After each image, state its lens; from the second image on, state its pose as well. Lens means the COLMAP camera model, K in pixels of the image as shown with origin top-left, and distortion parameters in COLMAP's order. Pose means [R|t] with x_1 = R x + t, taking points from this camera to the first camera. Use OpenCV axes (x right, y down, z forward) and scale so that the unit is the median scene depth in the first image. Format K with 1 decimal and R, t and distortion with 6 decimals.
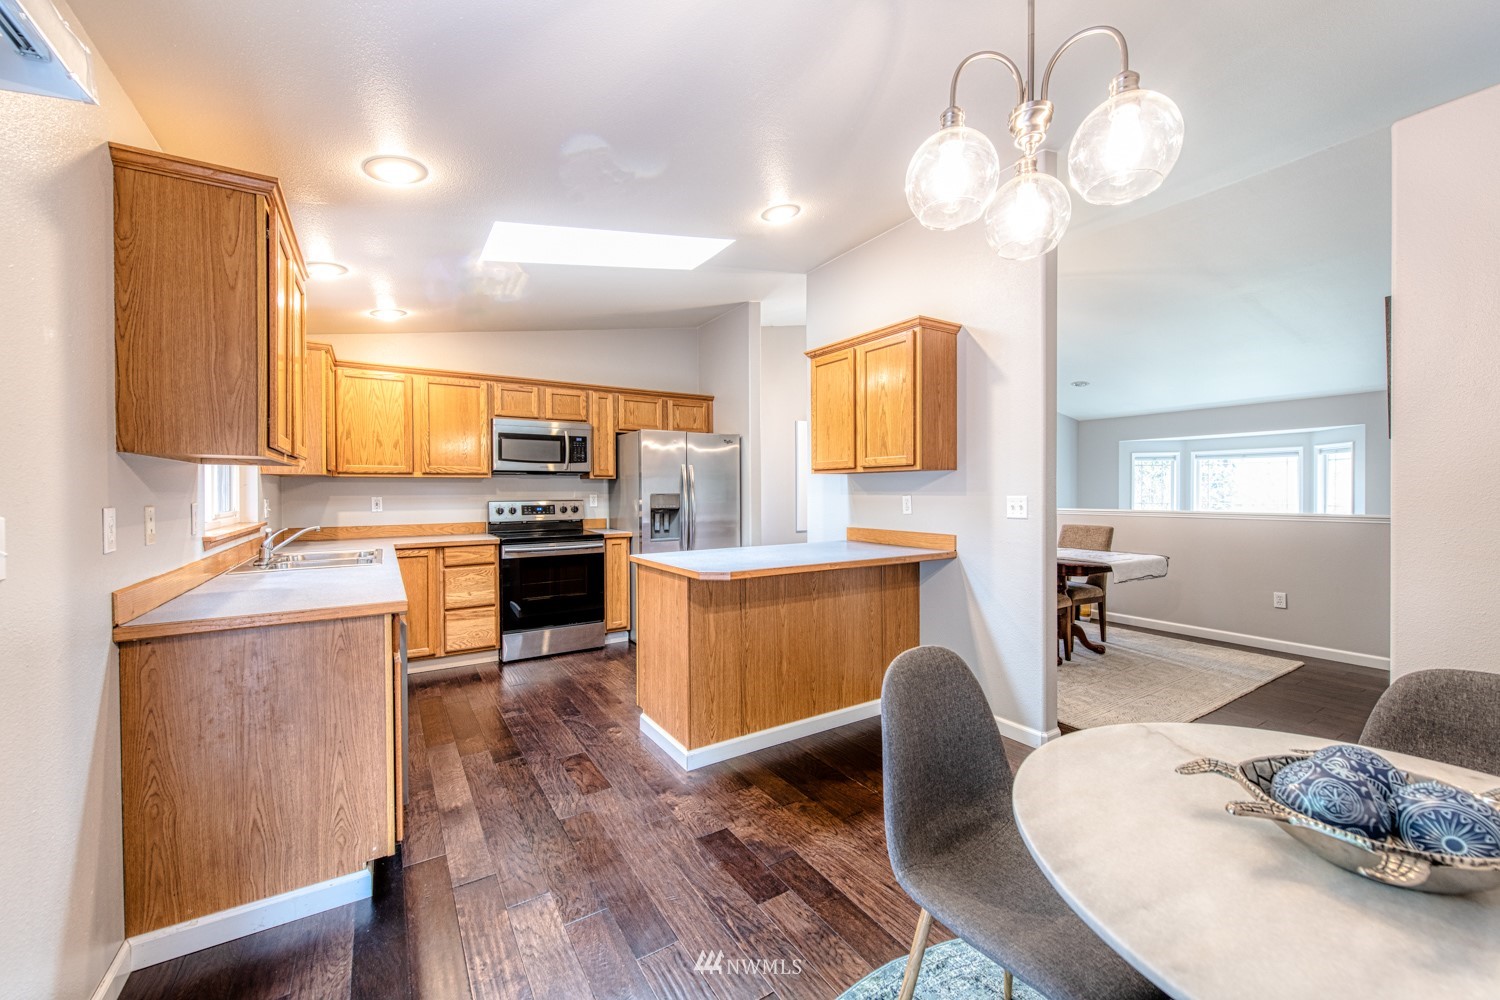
lens RADIAL K [[599.9, 0, 759.5], [0, 599.9, 497.8], [0, 0, 1]] dist [0.002163, -0.002992]
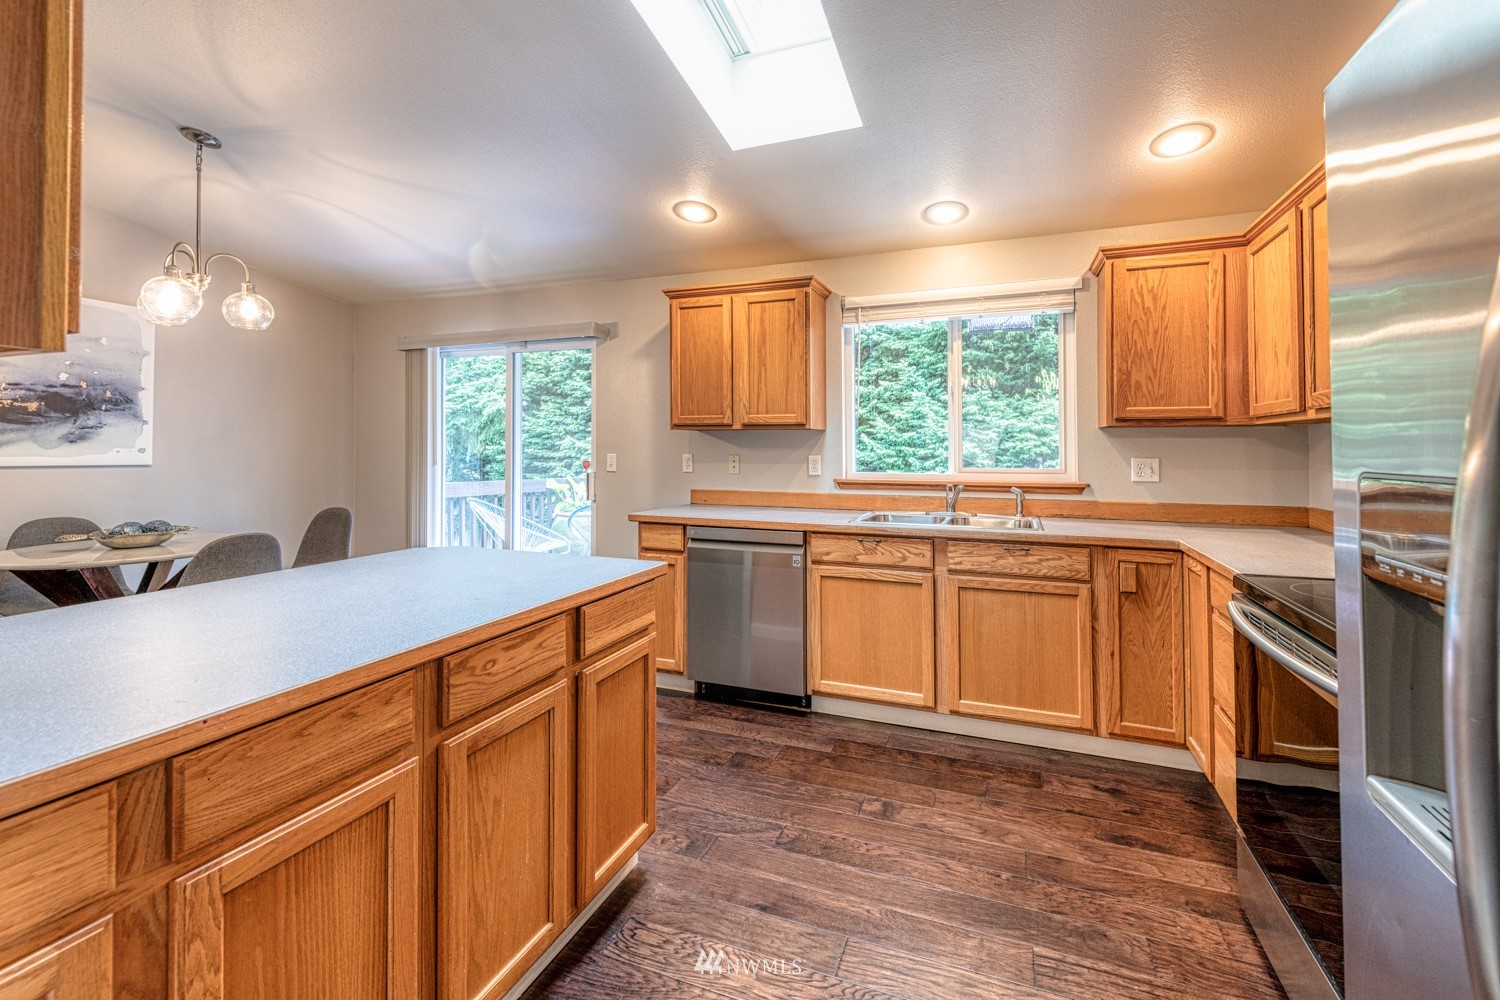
lens RADIAL K [[599.9, 0, 781.2], [0, 599.9, 436.1], [0, 0, 1]] dist [0.002163, -0.002992]
pose [[-0.794207, -0.008973, -0.607581, 0.035525], [-0.005258, 0.999955, -0.007895, -0.015069], [0.607624, -0.003075, -0.794219, 1.069952]]
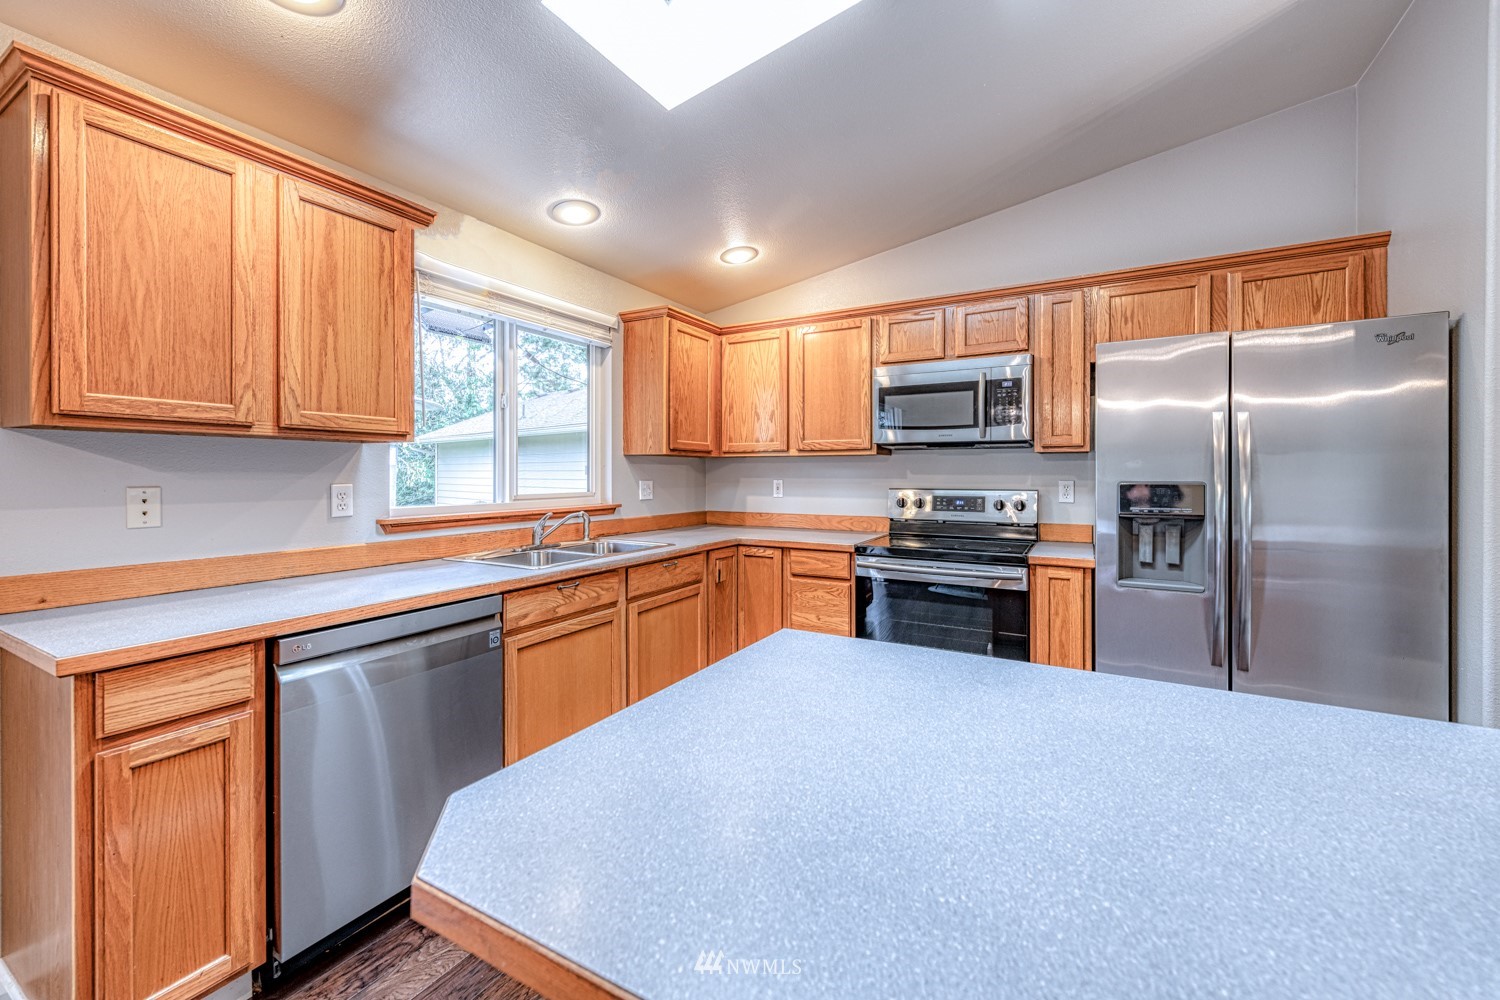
lens RADIAL K [[599.9, 0, 741.2], [0, 599.9, 477.8], [0, 0, 1]] dist [0.002163, -0.002992]
pose [[0.455209, 0.012571, -0.890296, 0.098934], [-0.013403, 0.999884, 0.007265, -0.009601], [0.890284, 0.008626, 0.455324, 0.552576]]
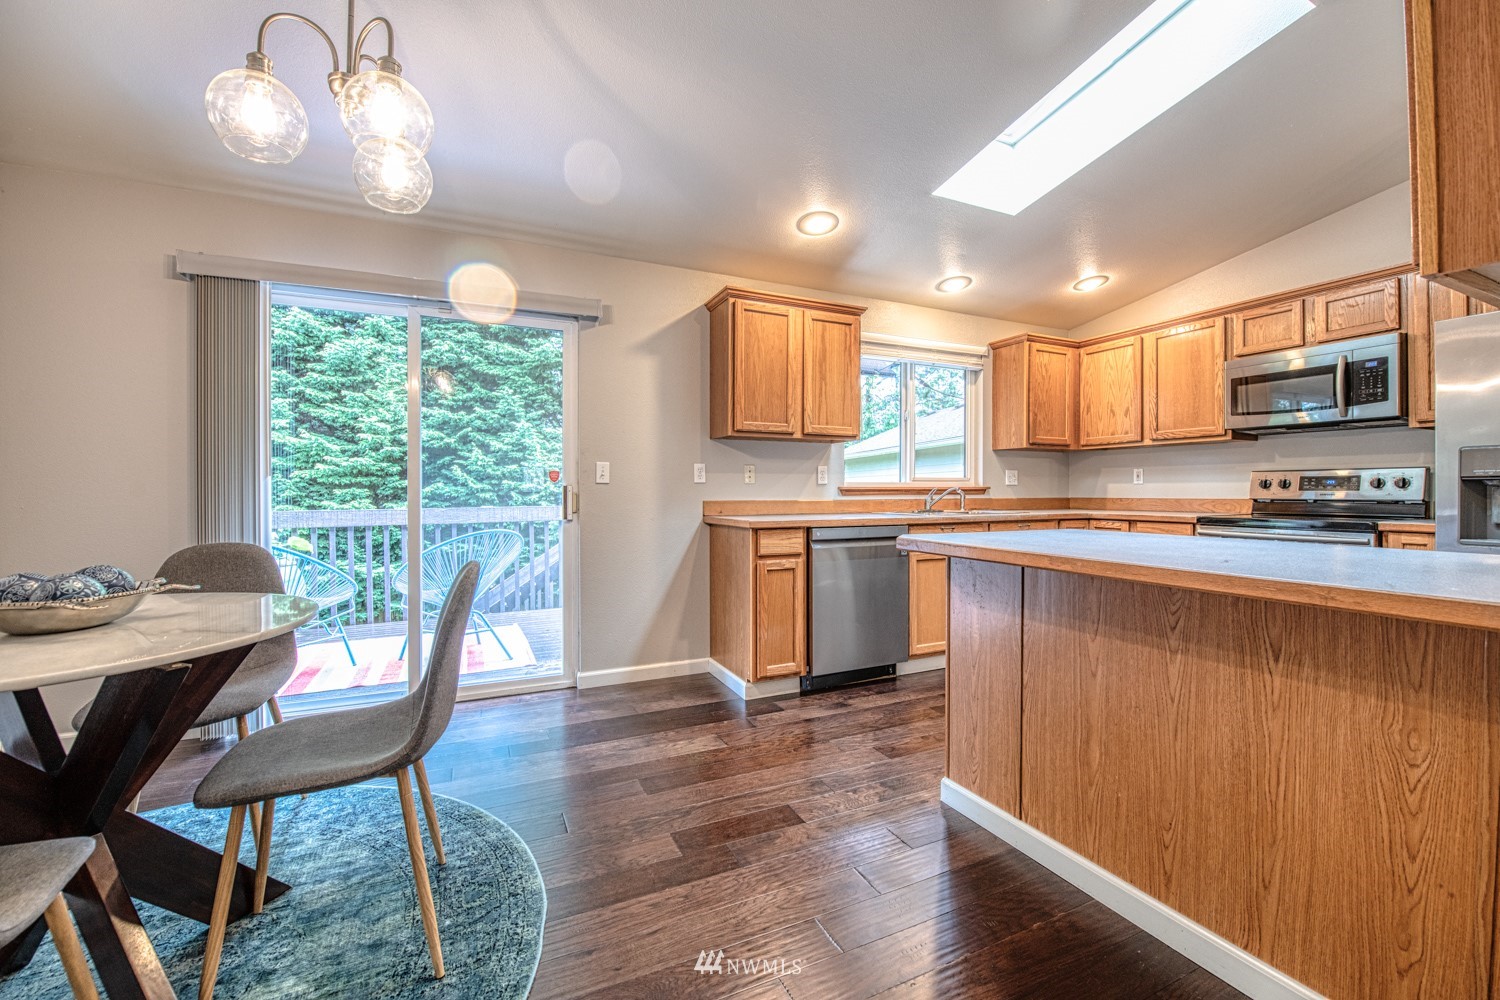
lens RADIAL K [[599.9, 0, 755.3], [0, 599.9, 489.0], [0, 0, 1]] dist [0.002163, -0.002992]
pose [[-0.133745, 0.003487, -0.991010, 0.396696], [-0.010299, 0.999935, 0.004908, 0.032398], [0.990962, 0.010862, -0.133700, 0.508042]]
